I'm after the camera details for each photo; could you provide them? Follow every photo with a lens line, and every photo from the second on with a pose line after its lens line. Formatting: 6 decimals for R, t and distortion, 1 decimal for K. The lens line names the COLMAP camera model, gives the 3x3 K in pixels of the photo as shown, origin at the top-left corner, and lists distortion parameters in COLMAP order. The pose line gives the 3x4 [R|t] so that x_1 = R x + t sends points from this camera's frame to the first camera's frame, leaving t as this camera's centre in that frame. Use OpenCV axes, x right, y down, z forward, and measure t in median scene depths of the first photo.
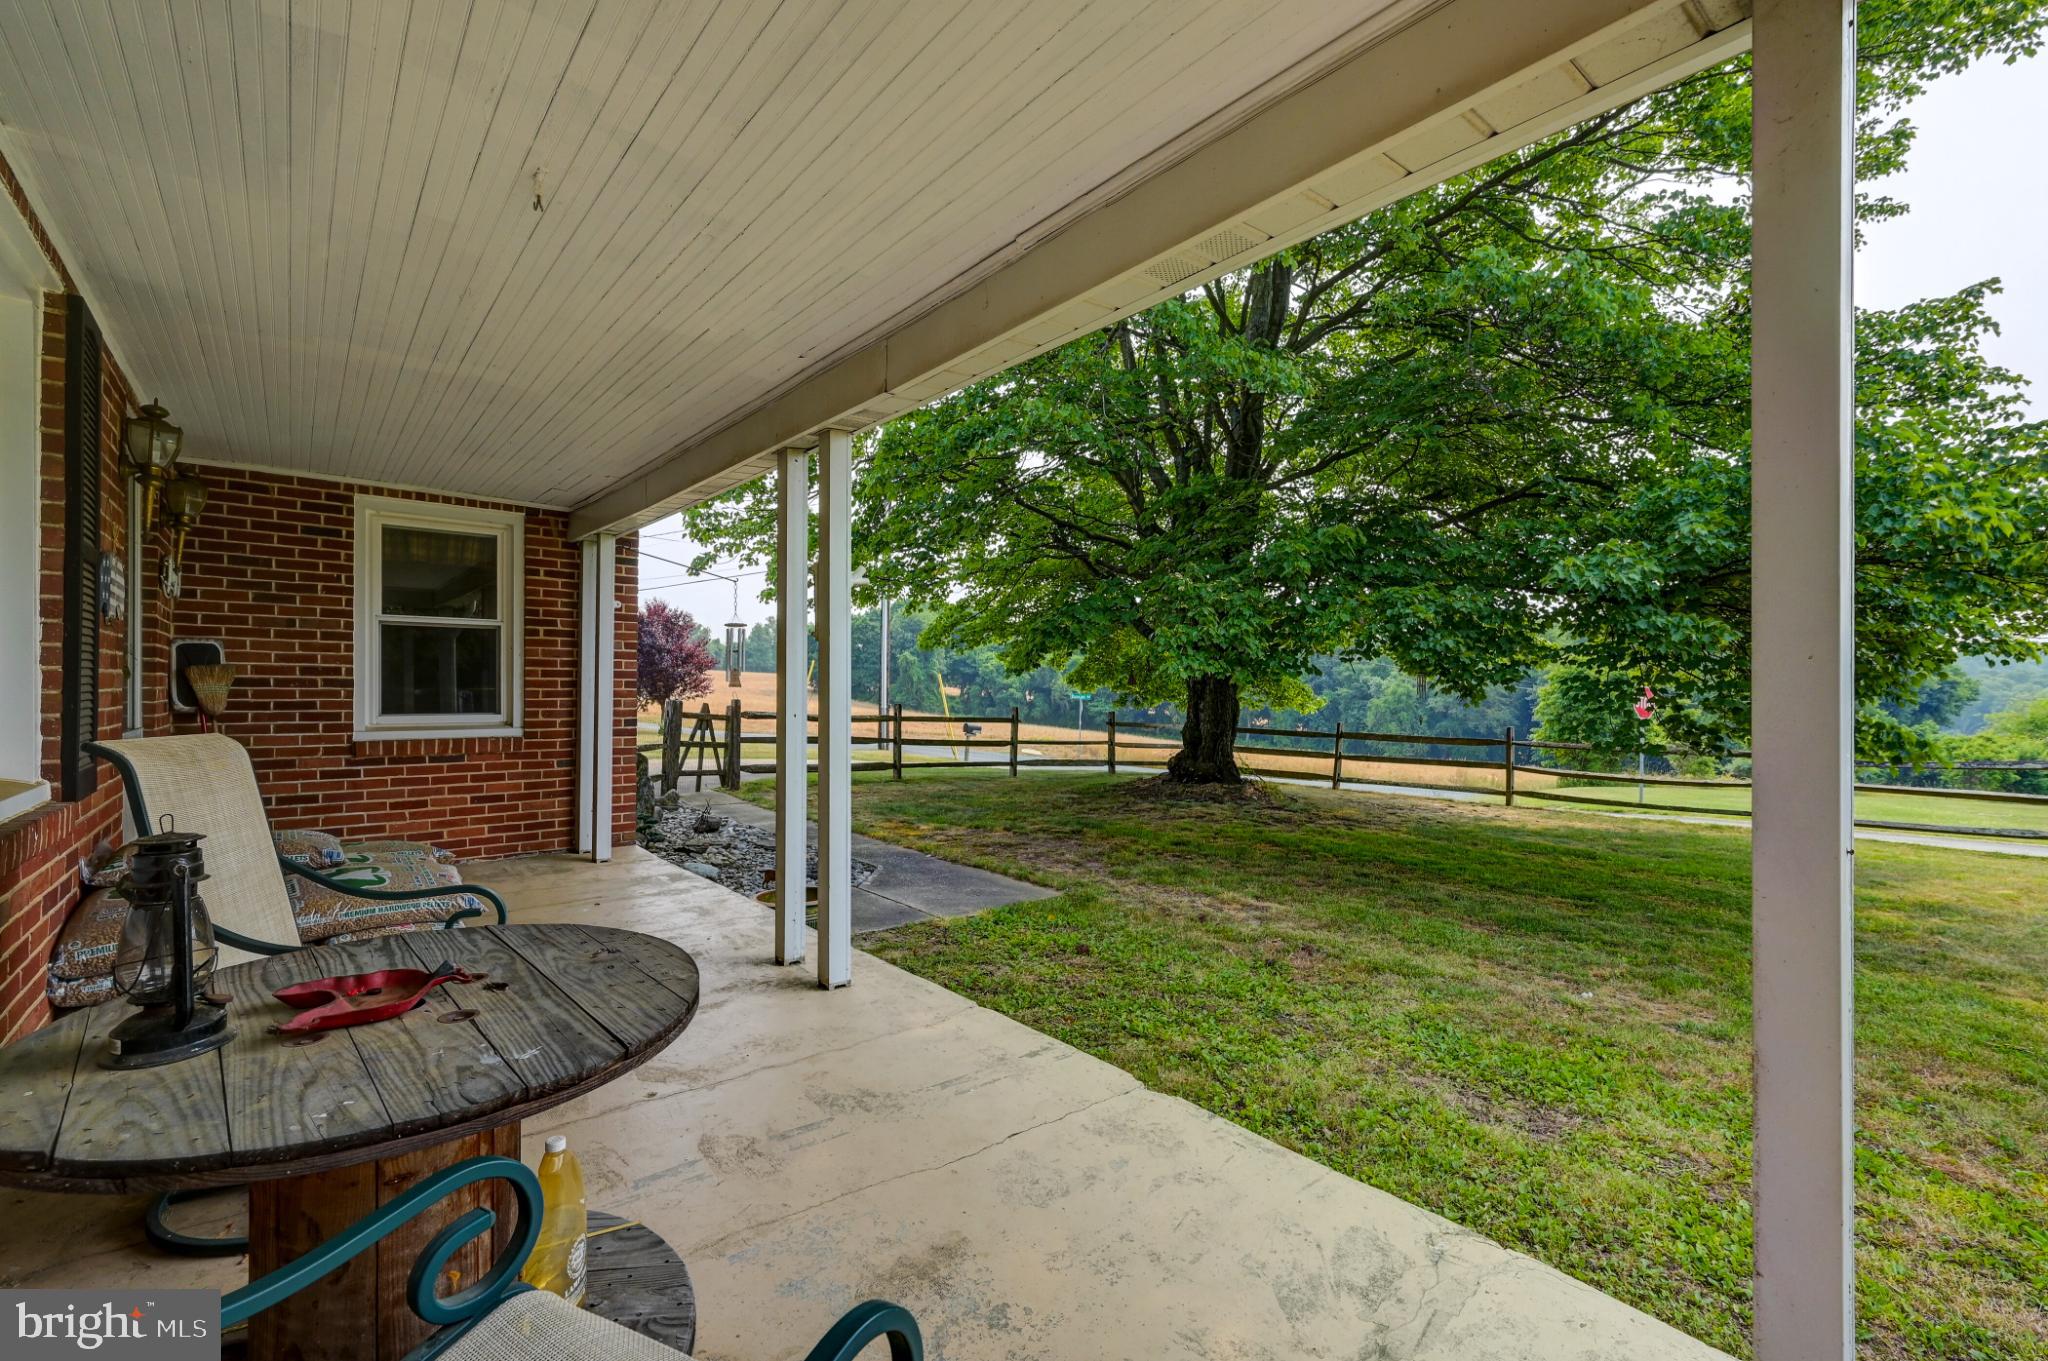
lens RADIAL K [[991.6, 0, 991.7], [0, 991.6, 676.0], [0, 0, 1]] dist [0.002074, 0.000951]
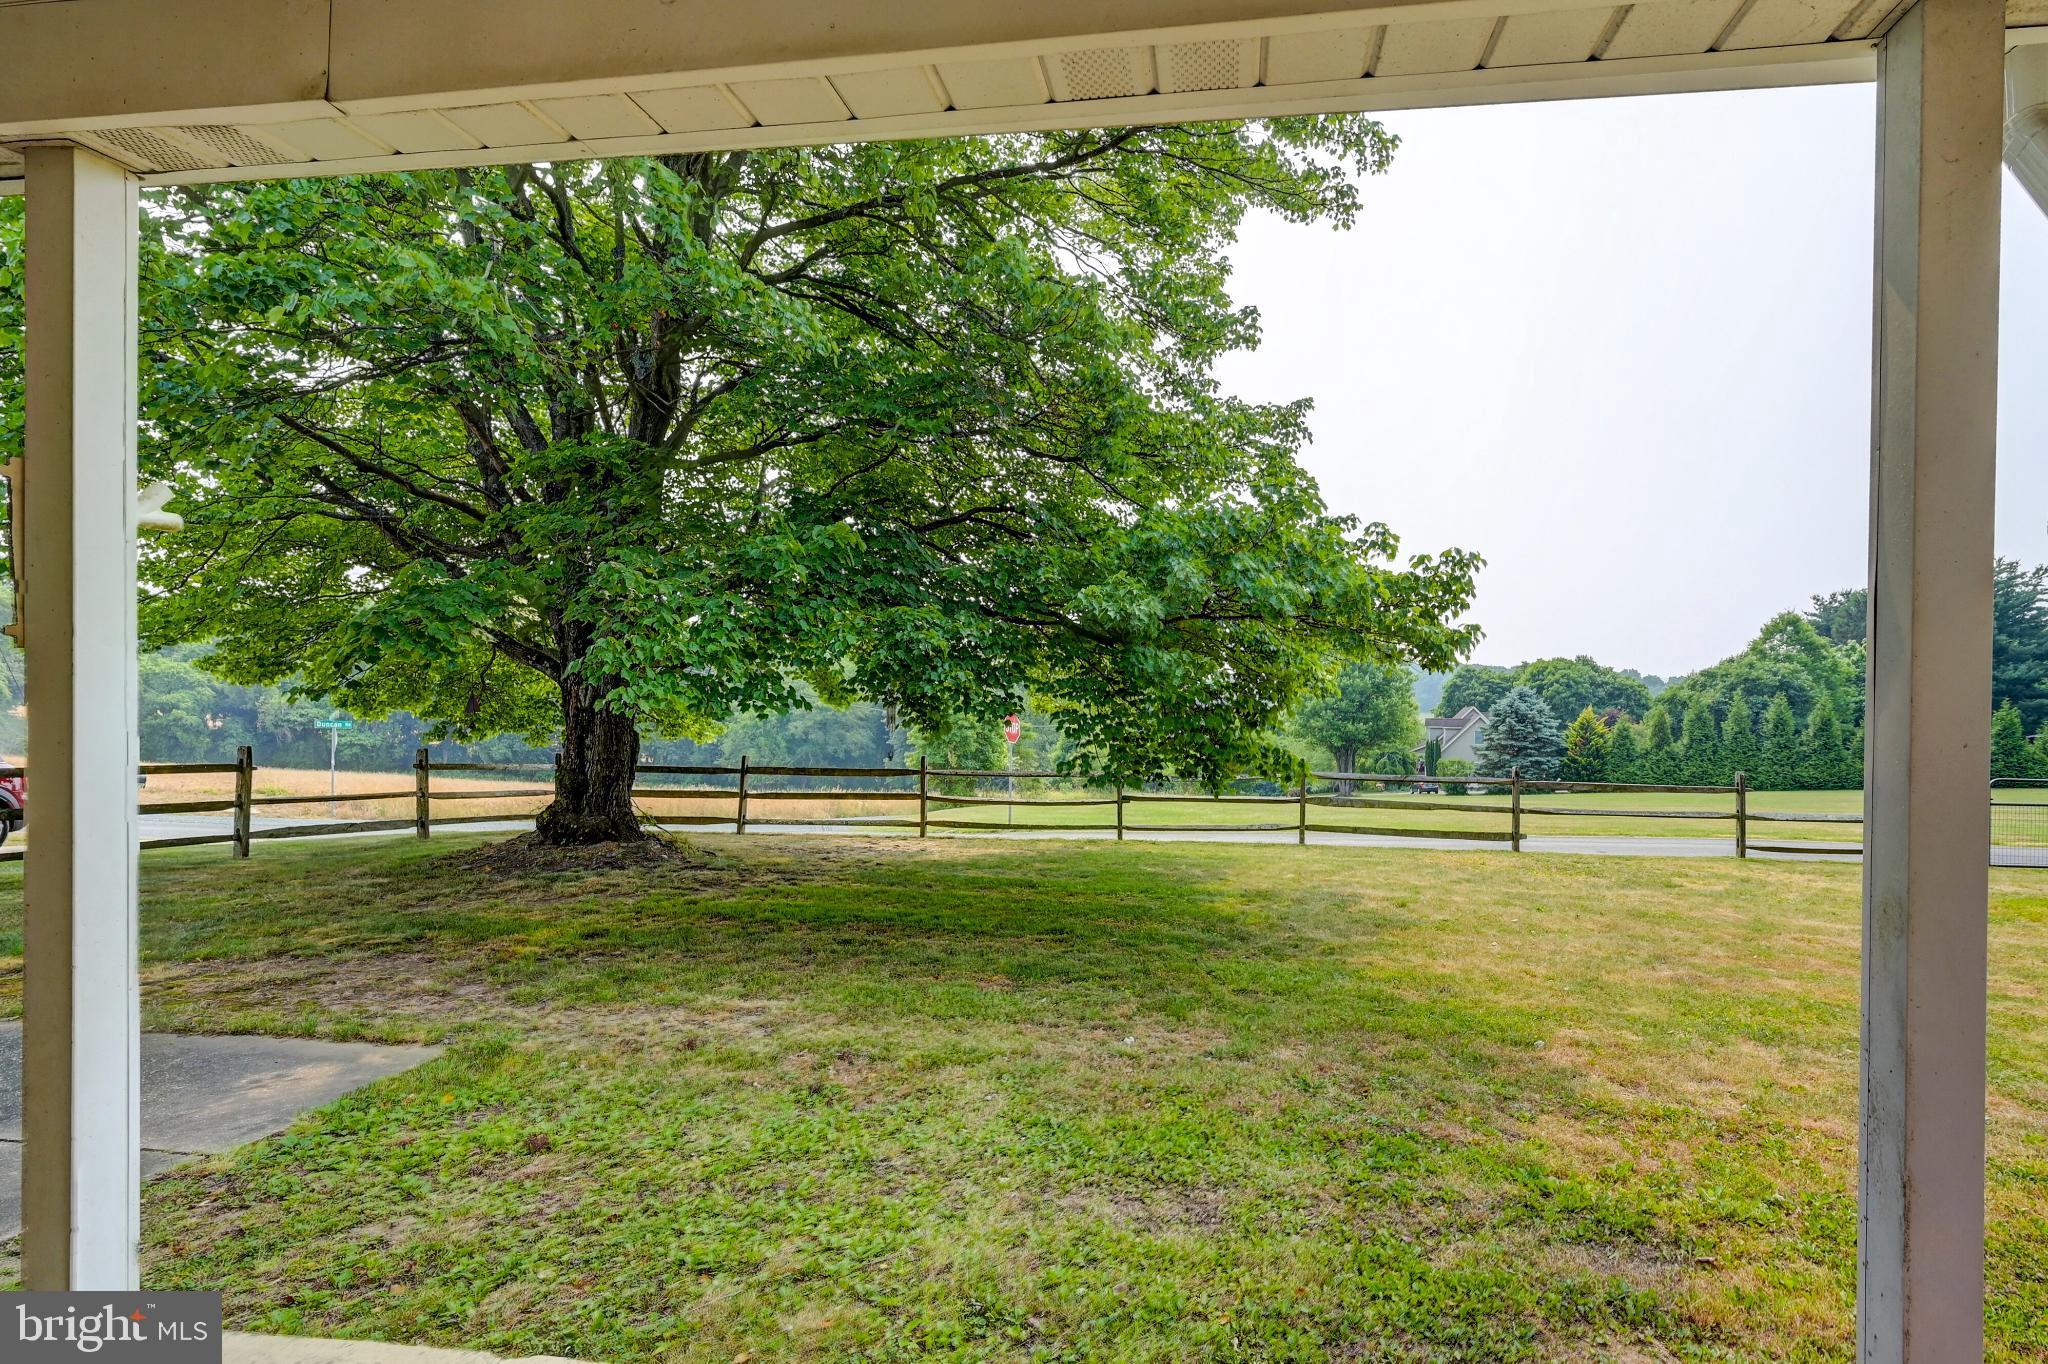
lens RADIAL K [[999.4, 0, 1019.6], [0, 999.4, 697.2], [0, 0, 1]] dist [-0.000892, 0.000189]
pose [[0.683570, 0.005538, 0.729864, -0.156361], [-0.016398, 0.999835, 0.007772, -0.018605], [-0.729701, -0.017281, 0.683548, 0.326375]]
